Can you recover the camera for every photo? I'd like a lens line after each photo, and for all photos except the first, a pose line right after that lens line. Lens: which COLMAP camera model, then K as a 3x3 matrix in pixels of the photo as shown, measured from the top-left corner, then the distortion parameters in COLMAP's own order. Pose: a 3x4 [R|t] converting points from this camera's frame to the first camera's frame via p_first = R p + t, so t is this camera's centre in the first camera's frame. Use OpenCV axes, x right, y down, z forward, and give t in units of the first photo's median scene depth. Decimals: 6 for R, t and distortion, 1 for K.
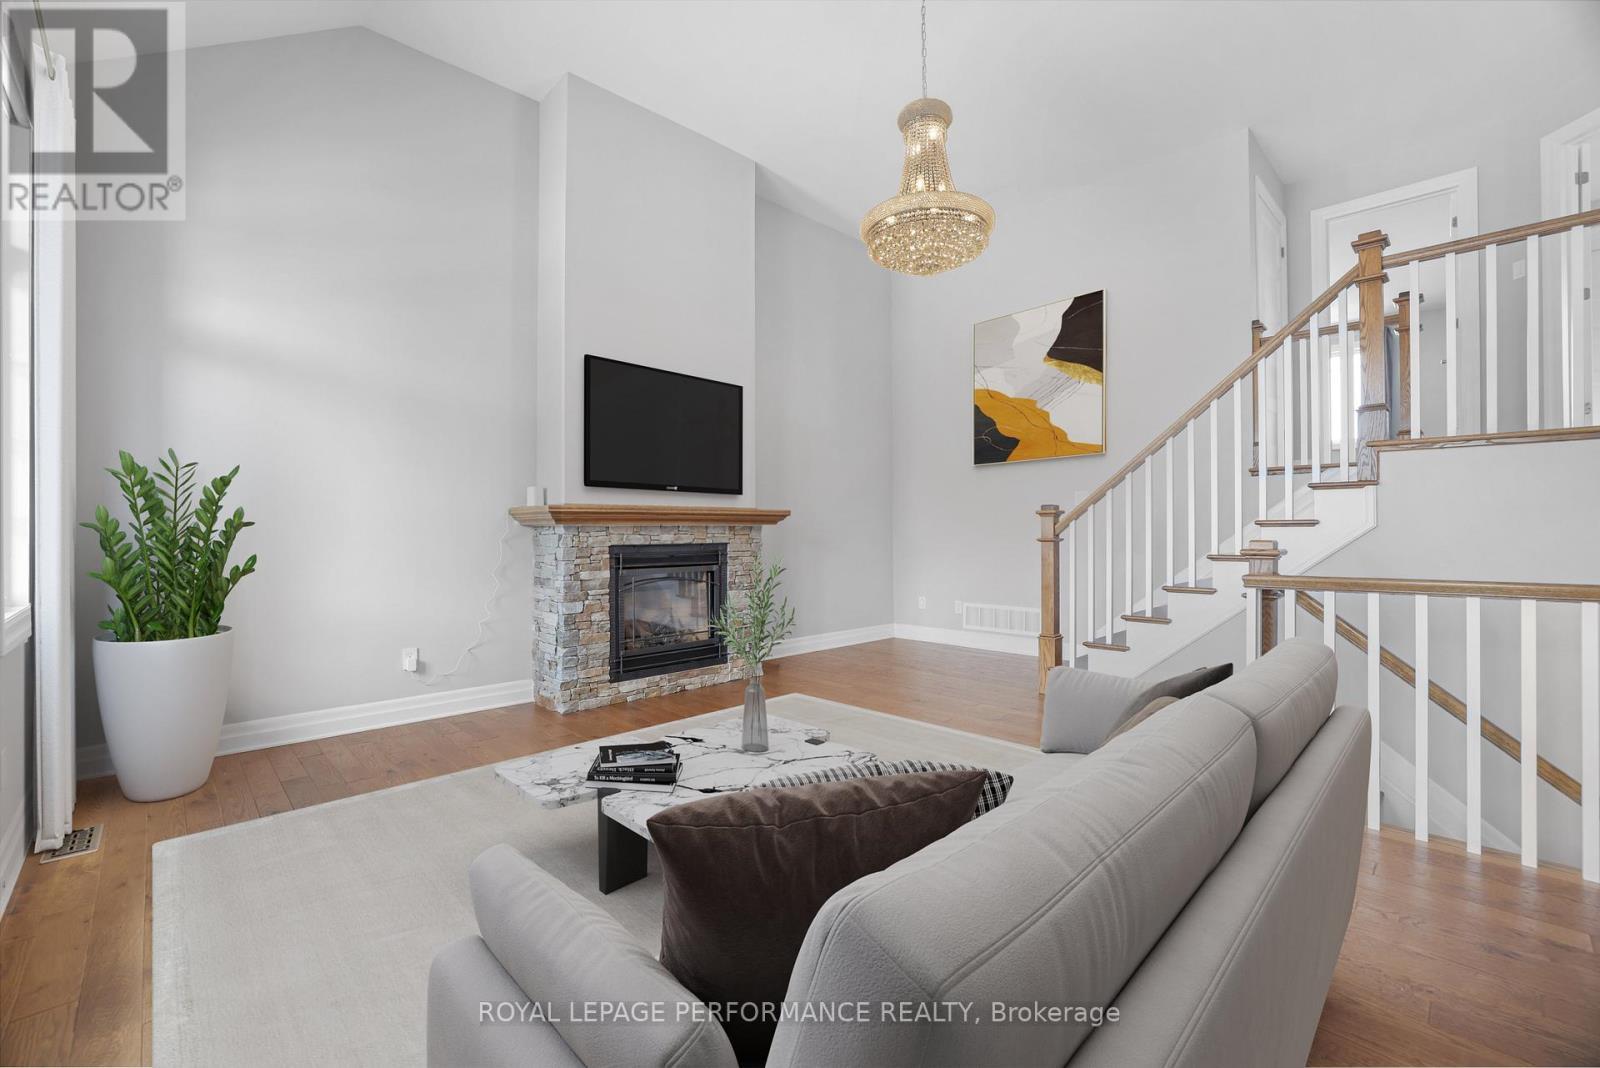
lens RADIAL K [[695.2, 0, 801.4], [0, 695.2, 532.9], [0, 0, 1]] dist [-0.035811, 0.003897]
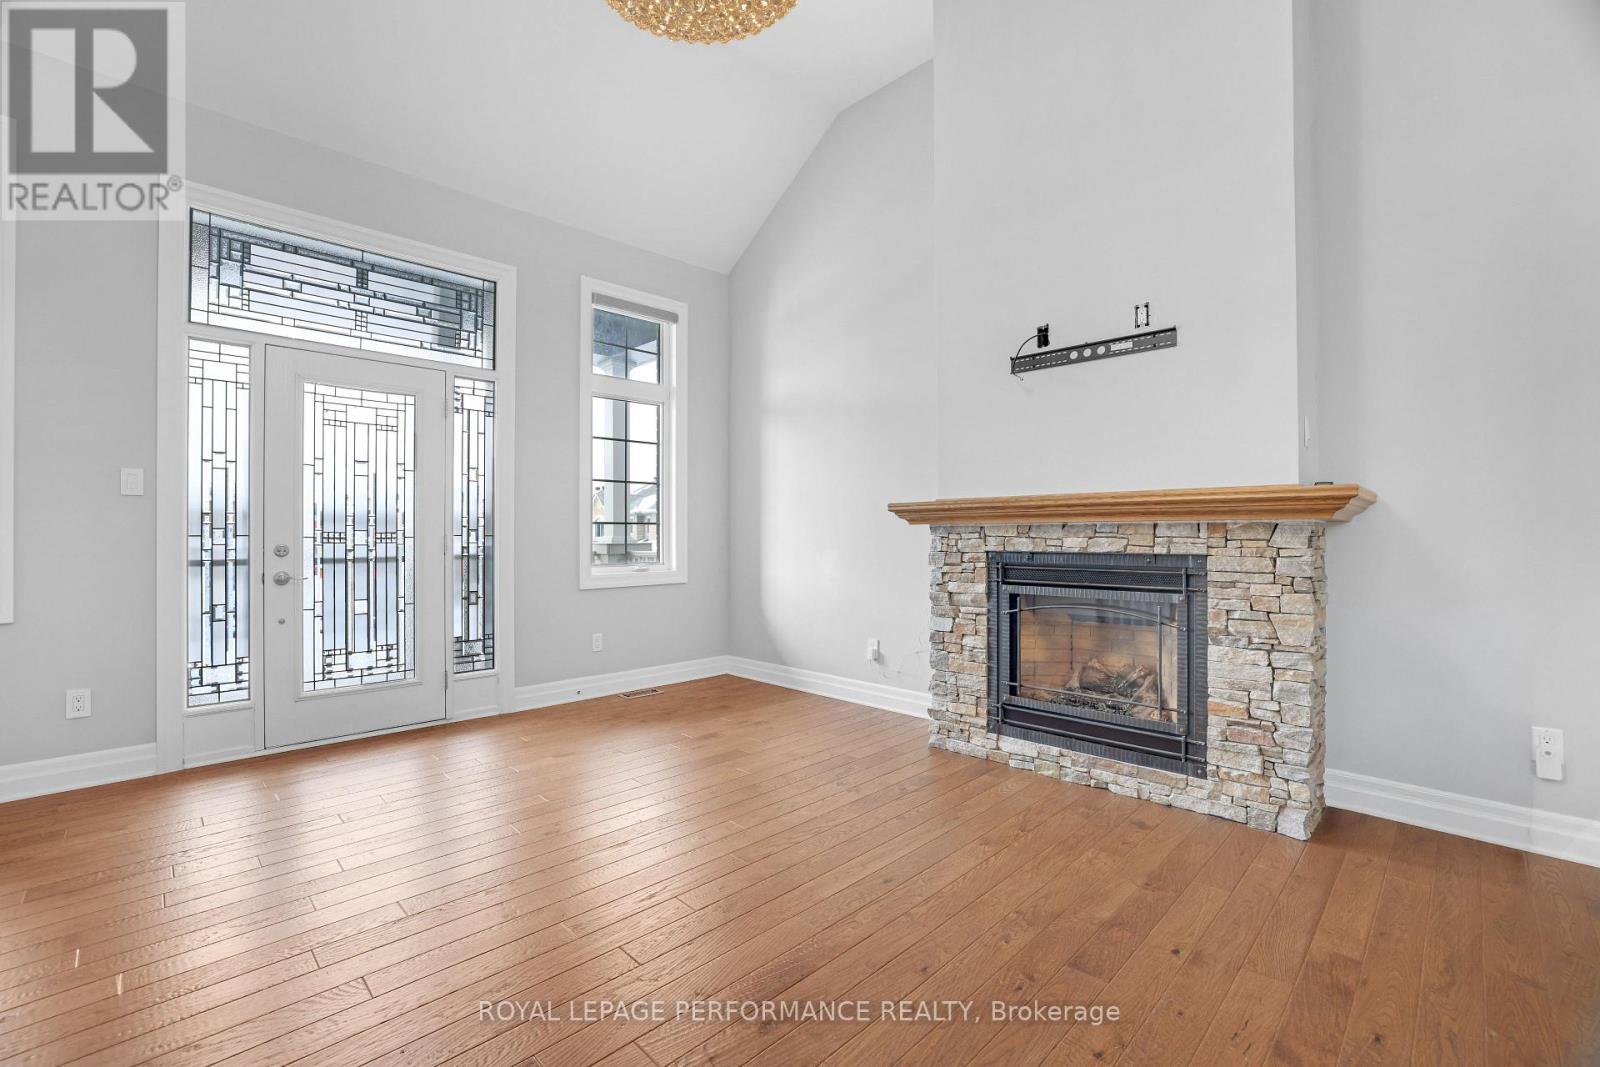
lens RADIAL K [[695.2, 0, 796.1], [0, 695.2, 525.0], [0, 0, 1]] dist [-0.035811, 0.003897]
pose [[-0.007577, -0.008309, -0.999937, 0.478257], [-0.001788, 0.999964, -0.008296, -0.003913], [0.999970, 0.001725, -0.007592, 0.775411]]
